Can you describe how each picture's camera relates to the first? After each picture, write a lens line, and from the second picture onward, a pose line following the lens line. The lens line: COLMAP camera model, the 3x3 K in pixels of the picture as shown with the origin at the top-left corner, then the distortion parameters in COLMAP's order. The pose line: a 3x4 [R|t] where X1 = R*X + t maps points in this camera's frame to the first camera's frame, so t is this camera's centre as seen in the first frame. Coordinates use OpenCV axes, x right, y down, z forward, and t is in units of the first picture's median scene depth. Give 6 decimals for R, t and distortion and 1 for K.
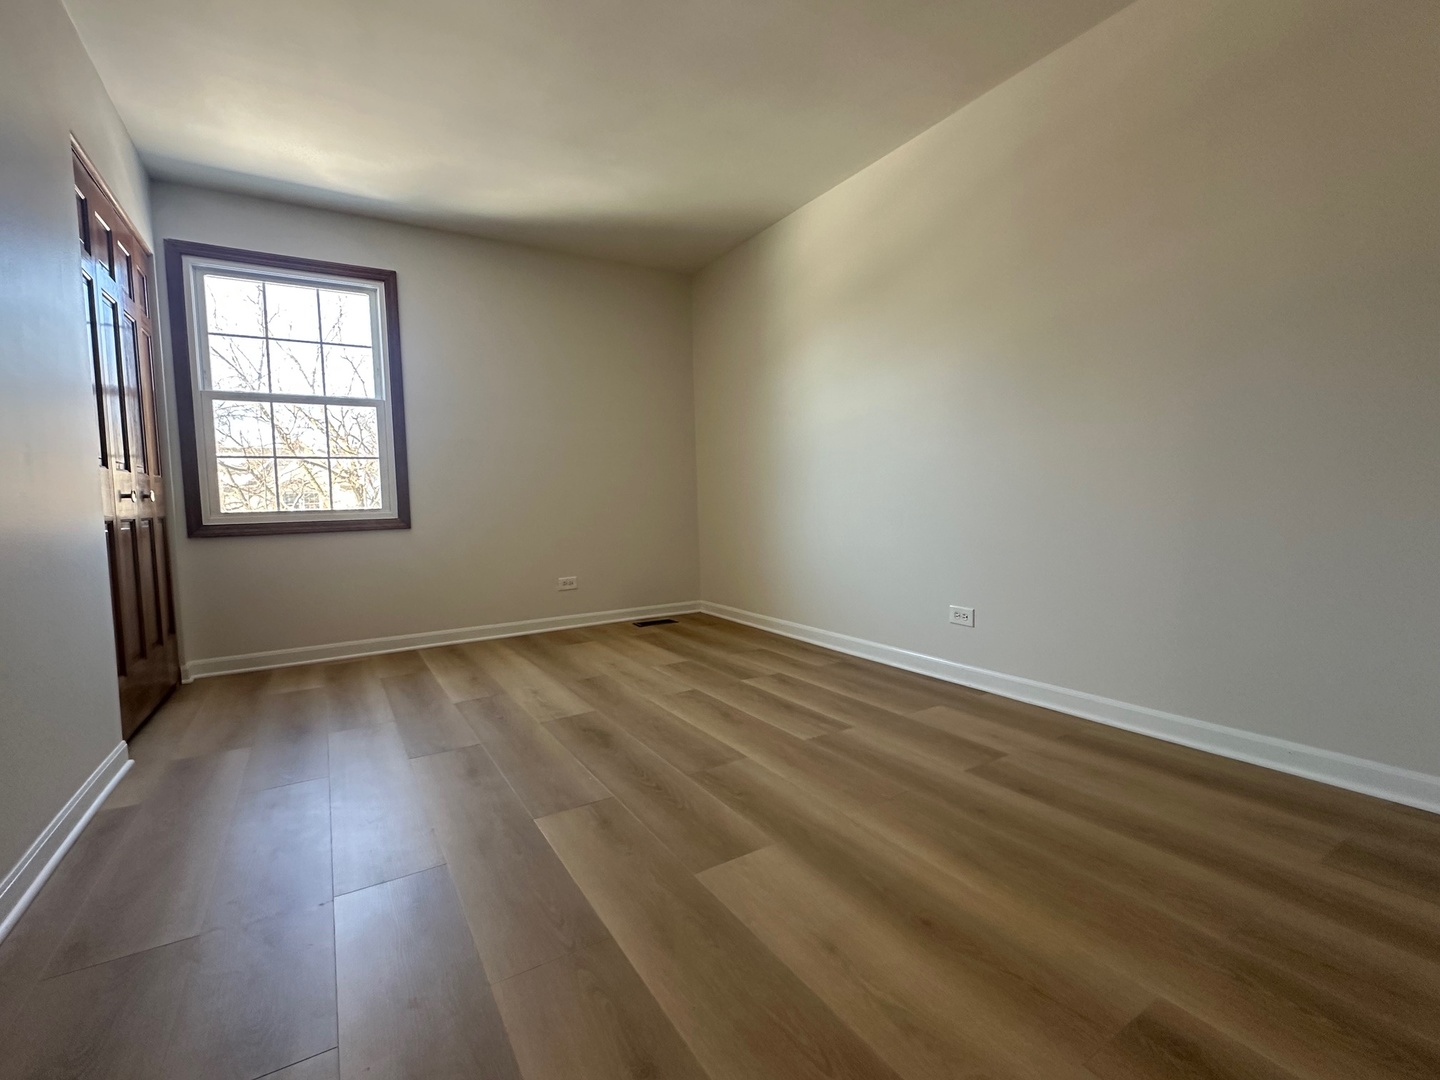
lens RADIAL K [[592.2, 0, 721.7], [0, 592.2, 519.4], [0, 0, 1]] dist [-0.000489, -0.000153]
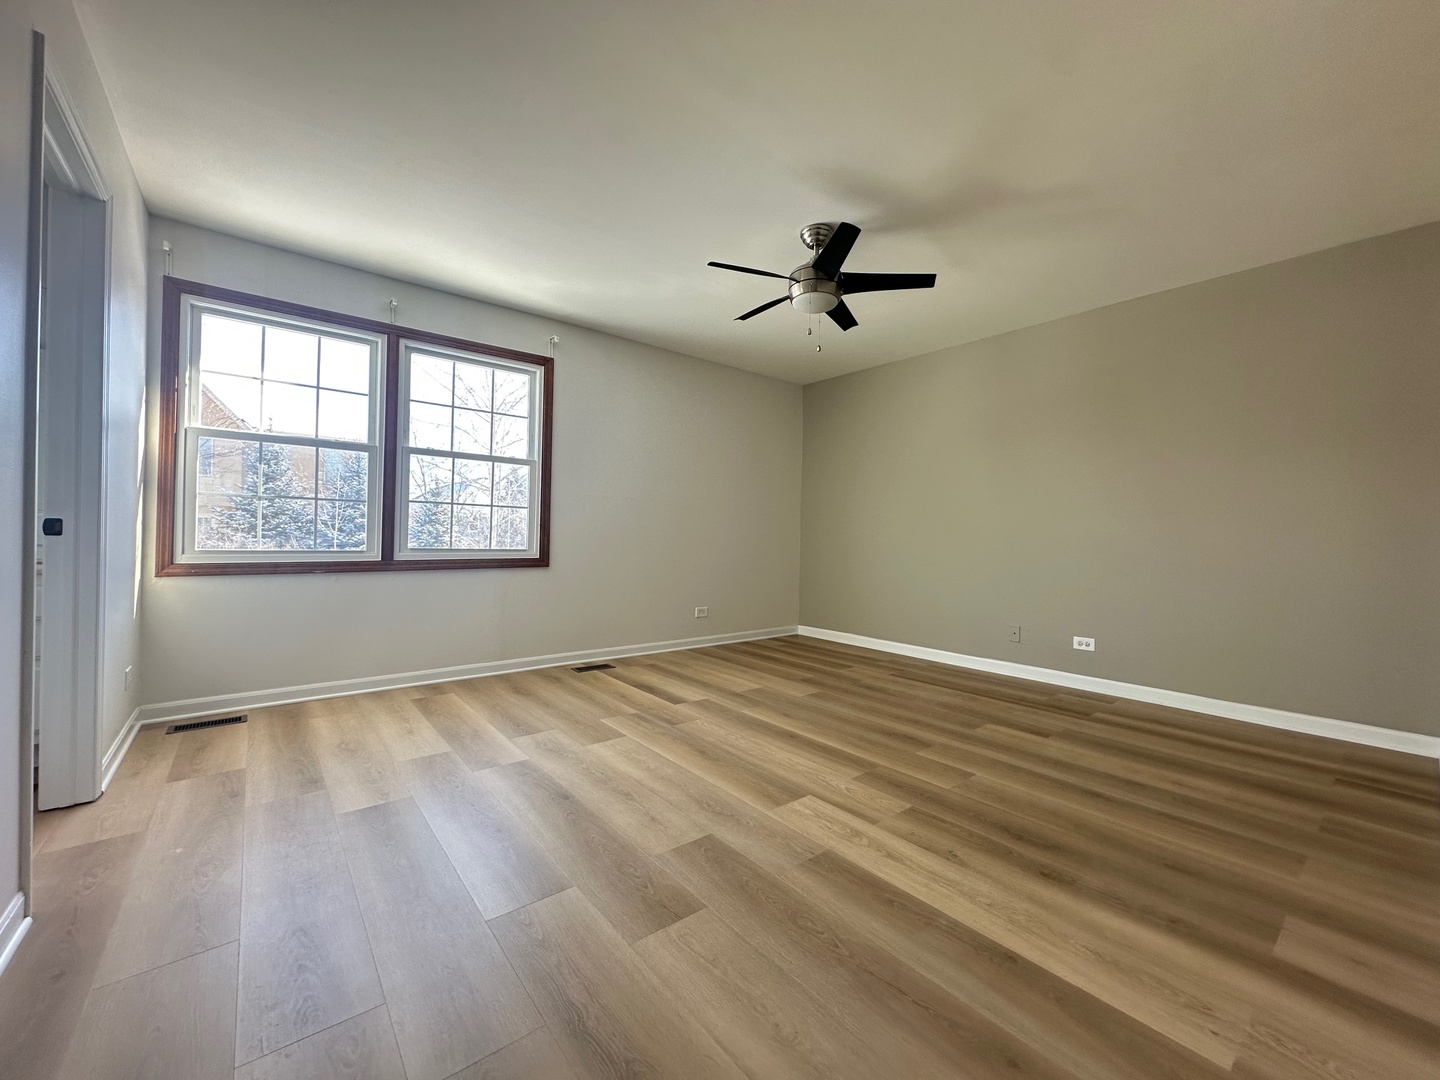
lens RADIAL K [[571.7, 0, 720.0], [0, 571.7, 540.0], [0, 0, 1]] dist [-0.000901, -0.000078]
pose [[0.987242, 0.031534, 0.156071, -0.364301], [-0.022834, 0.998100, -0.057229, 0.020393], [-0.157579, 0.052935, 0.986087, -0.207140]]
